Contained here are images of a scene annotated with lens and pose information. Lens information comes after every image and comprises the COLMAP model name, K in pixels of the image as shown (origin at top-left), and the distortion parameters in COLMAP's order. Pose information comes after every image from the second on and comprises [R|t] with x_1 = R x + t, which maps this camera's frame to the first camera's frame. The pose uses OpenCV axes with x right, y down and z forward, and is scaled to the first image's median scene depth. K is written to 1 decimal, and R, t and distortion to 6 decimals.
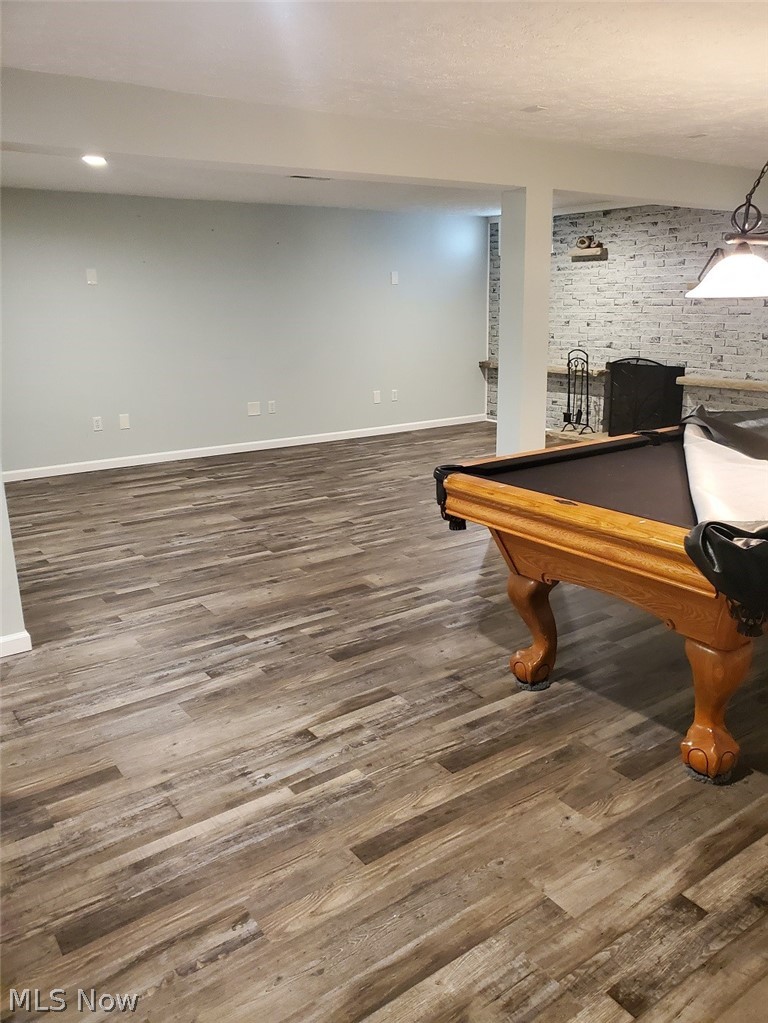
lens RADIAL K [[764.1, 0, 384.0], [0, 764.1, 511.5], [0, 0, 1]] dist [0.004947, -0.184658]
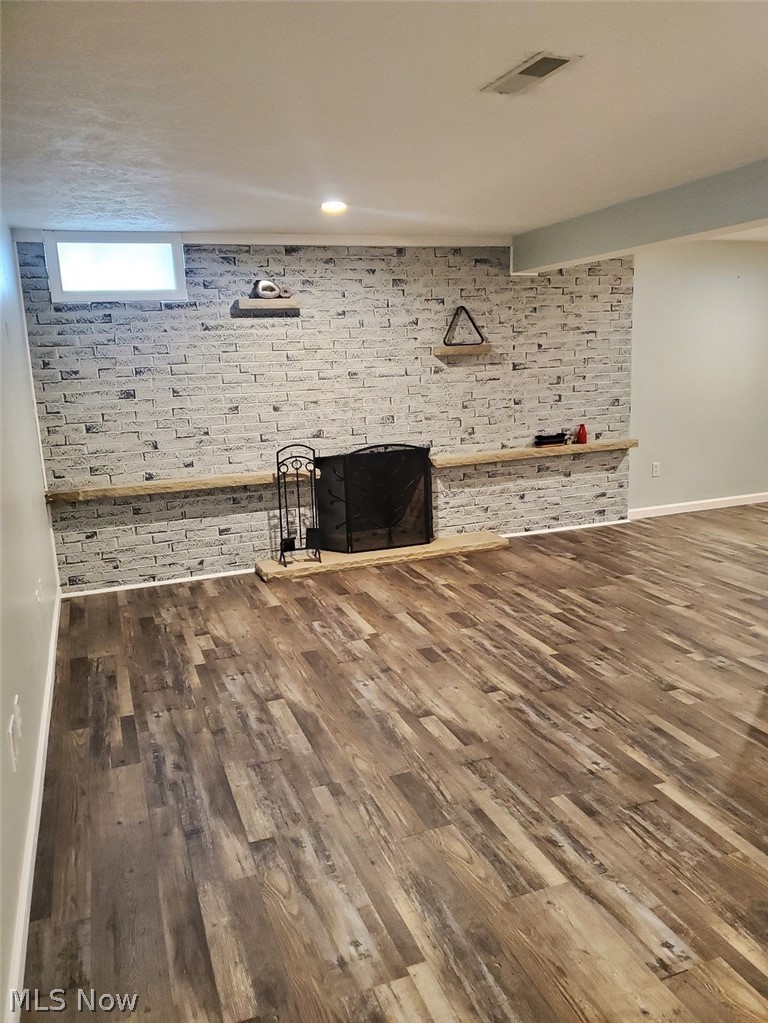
lens RADIAL K [[764.1, 0, 384.0], [0, 764.1, 511.5], [0, 0, 1]] dist [0.004947, -0.184658]
pose [[0.238369, -0.195567, 0.951280, -0.407983], [0.282052, 0.951236, 0.124883, -0.230496], [-0.929315, 0.238543, 0.281905, 0.787841]]
